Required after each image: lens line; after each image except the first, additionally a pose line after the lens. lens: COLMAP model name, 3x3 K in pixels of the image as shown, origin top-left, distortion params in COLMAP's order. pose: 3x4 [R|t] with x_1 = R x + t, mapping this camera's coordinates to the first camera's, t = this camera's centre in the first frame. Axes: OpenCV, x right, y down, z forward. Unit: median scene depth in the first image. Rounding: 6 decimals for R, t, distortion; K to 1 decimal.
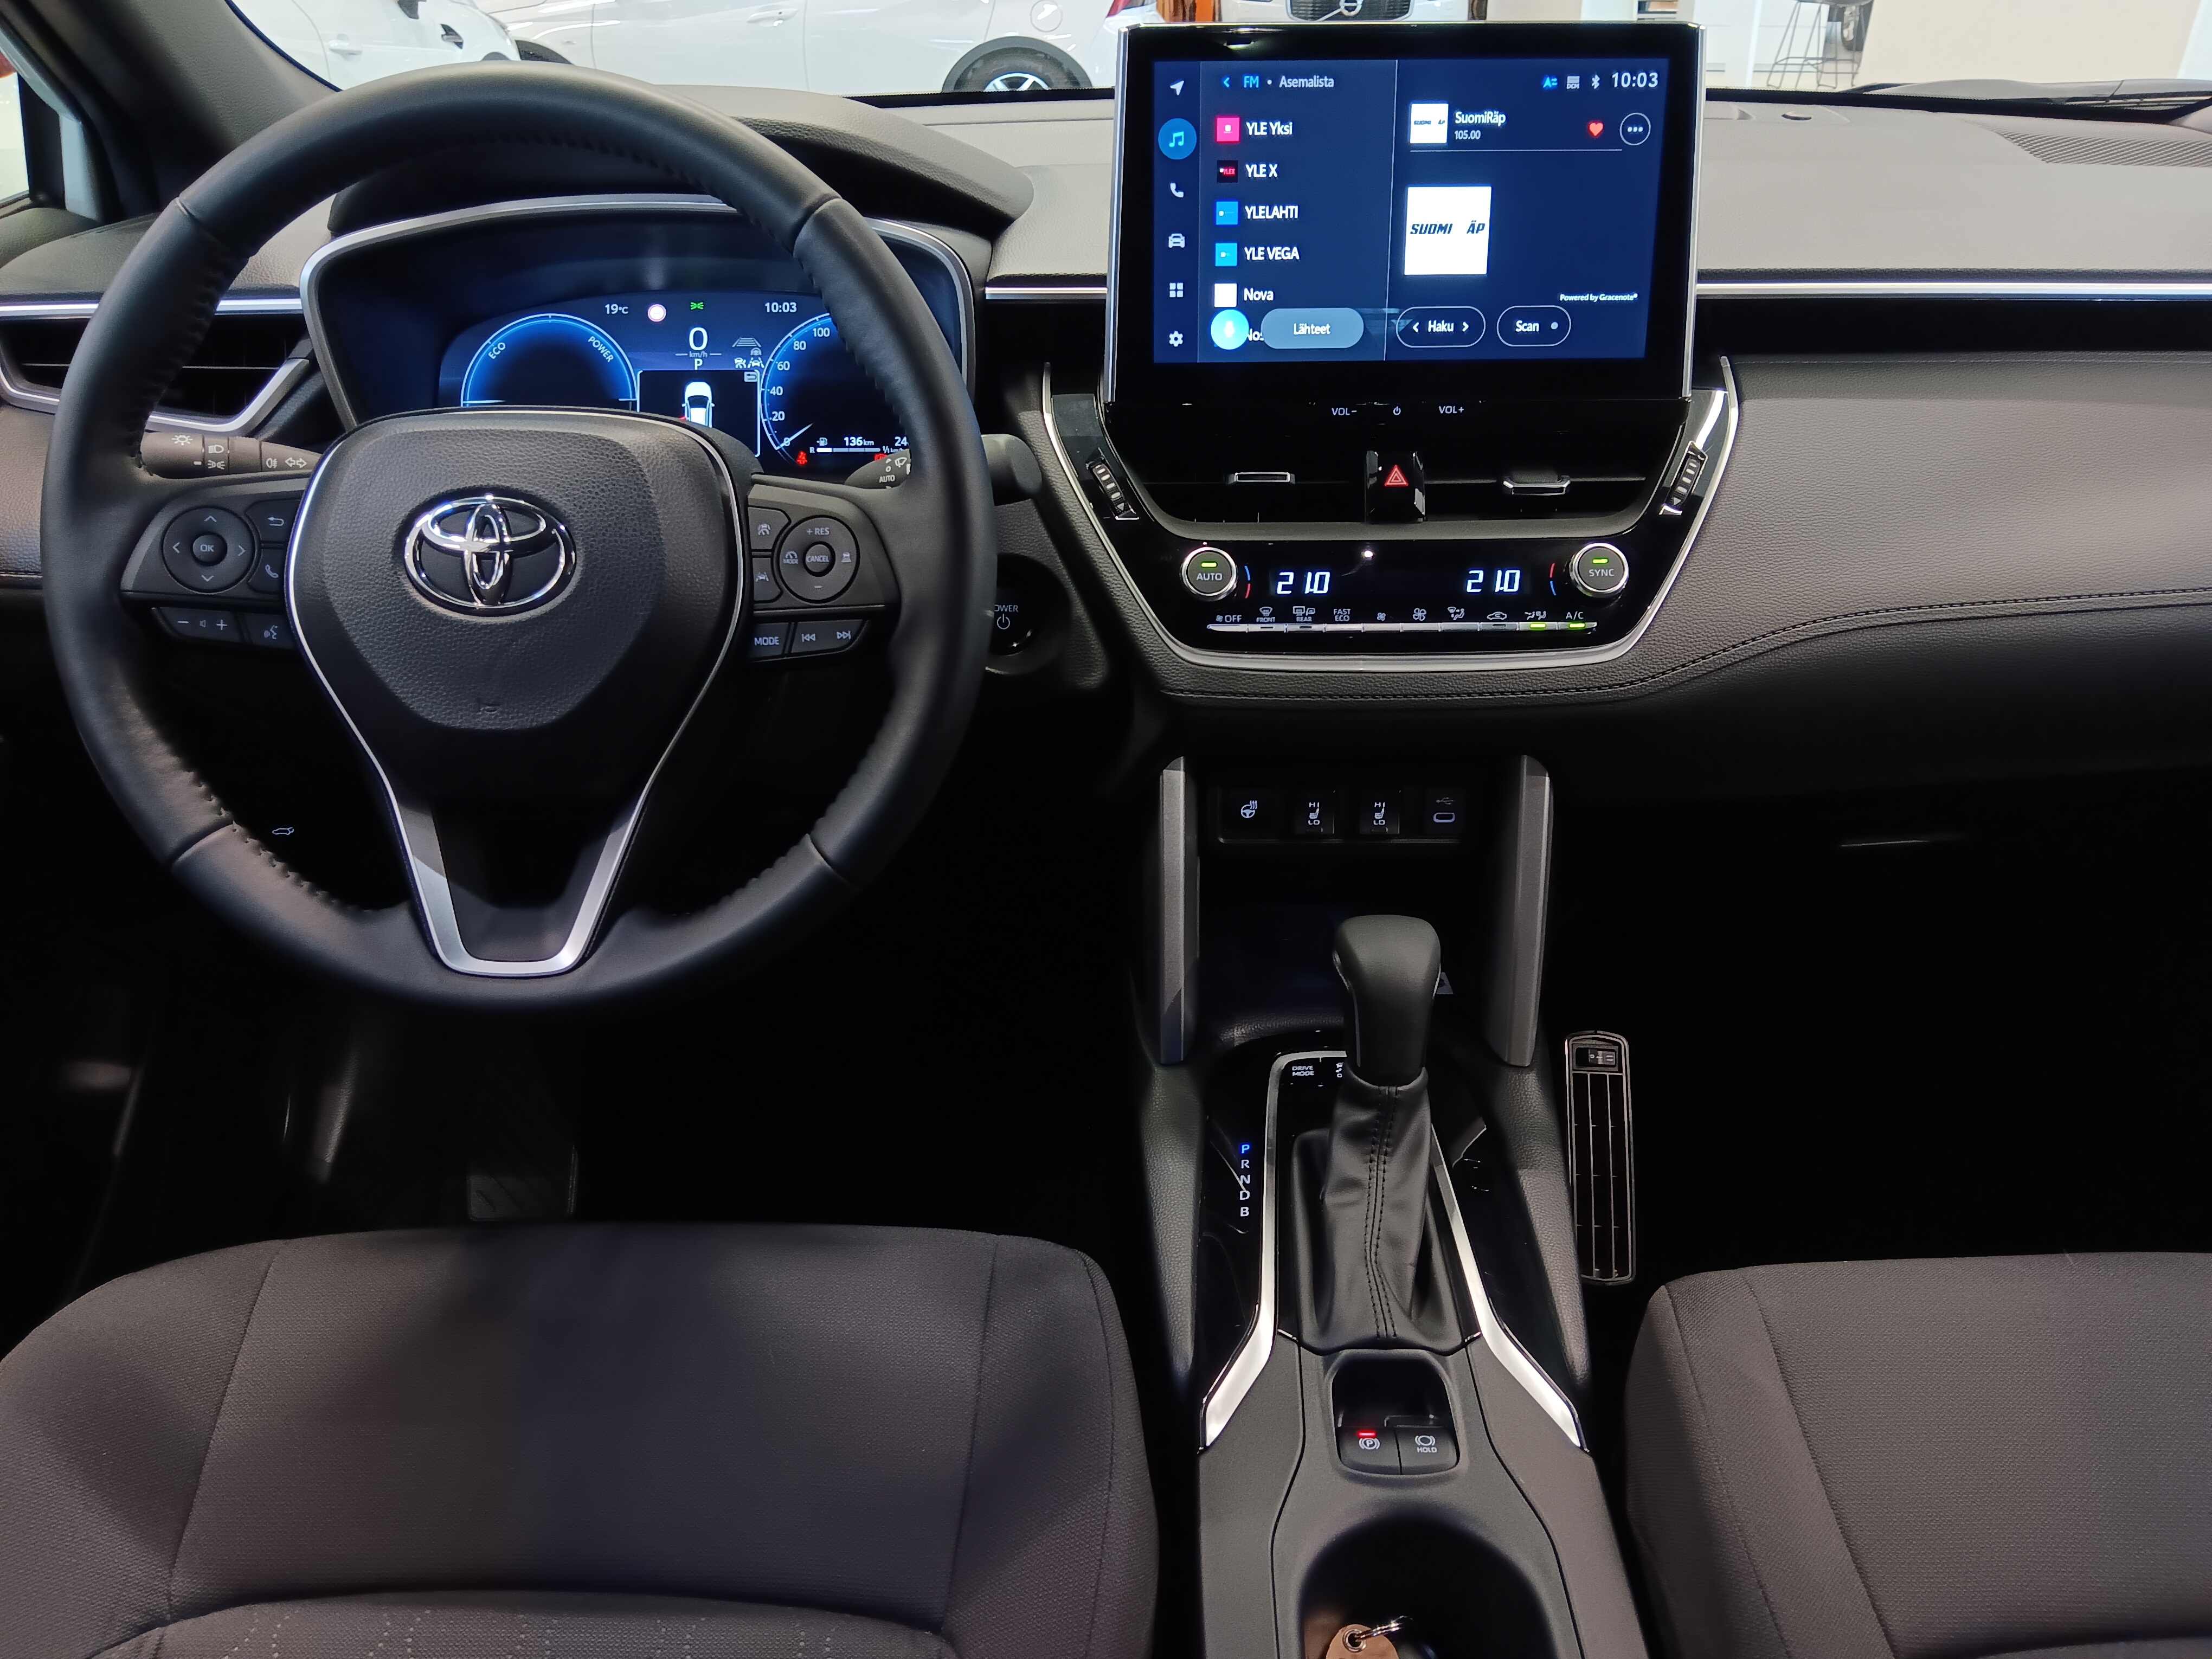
lens RADIAL K [[1722.7, 0, 1105.5], [0, 1722.7, 861.9], [0, 0, 1]] dist [0.100594, -0.242148]
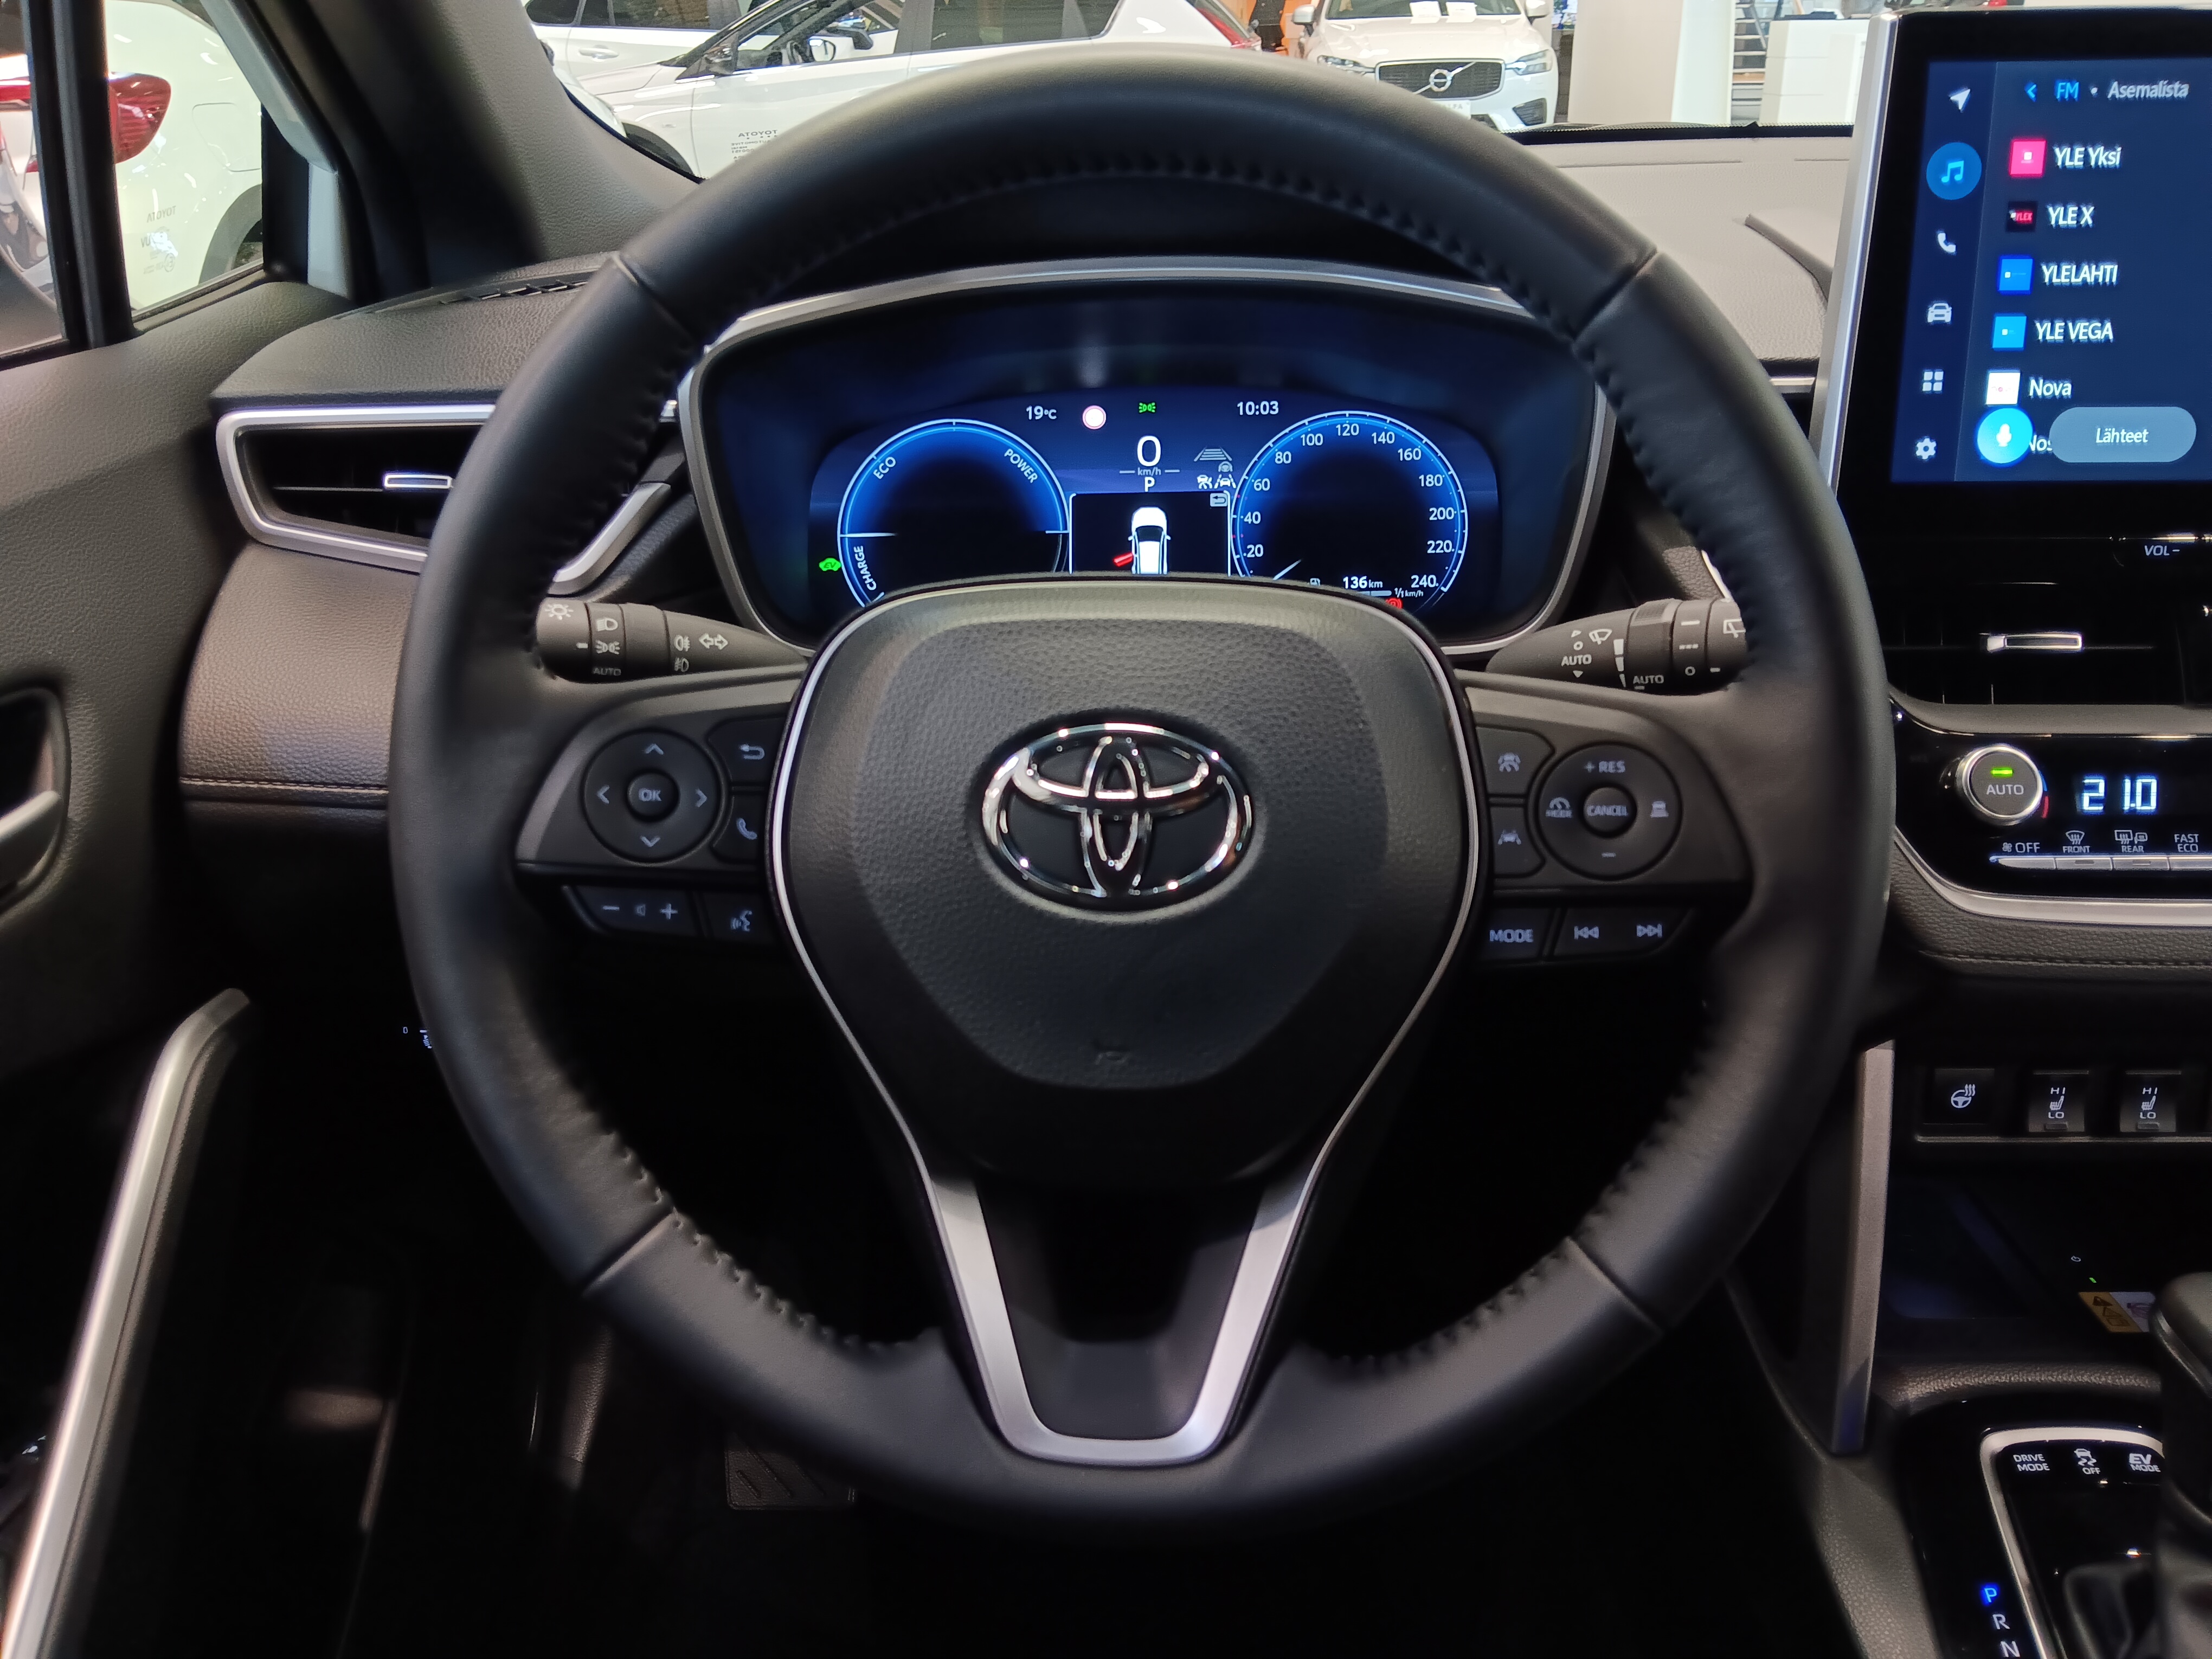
lens RADIAL K [[1716.6, 0, 1122.4], [0, 1716.6, 861.5], [0, 0, 1]] dist [0.094764, -0.167763]
pose [[0.999720, -0.001213, -0.023634, -0.271946], [0.000269, 0.999203, -0.039921, -0.108592], [0.023664, 0.039903, 0.998923, 0.301240]]
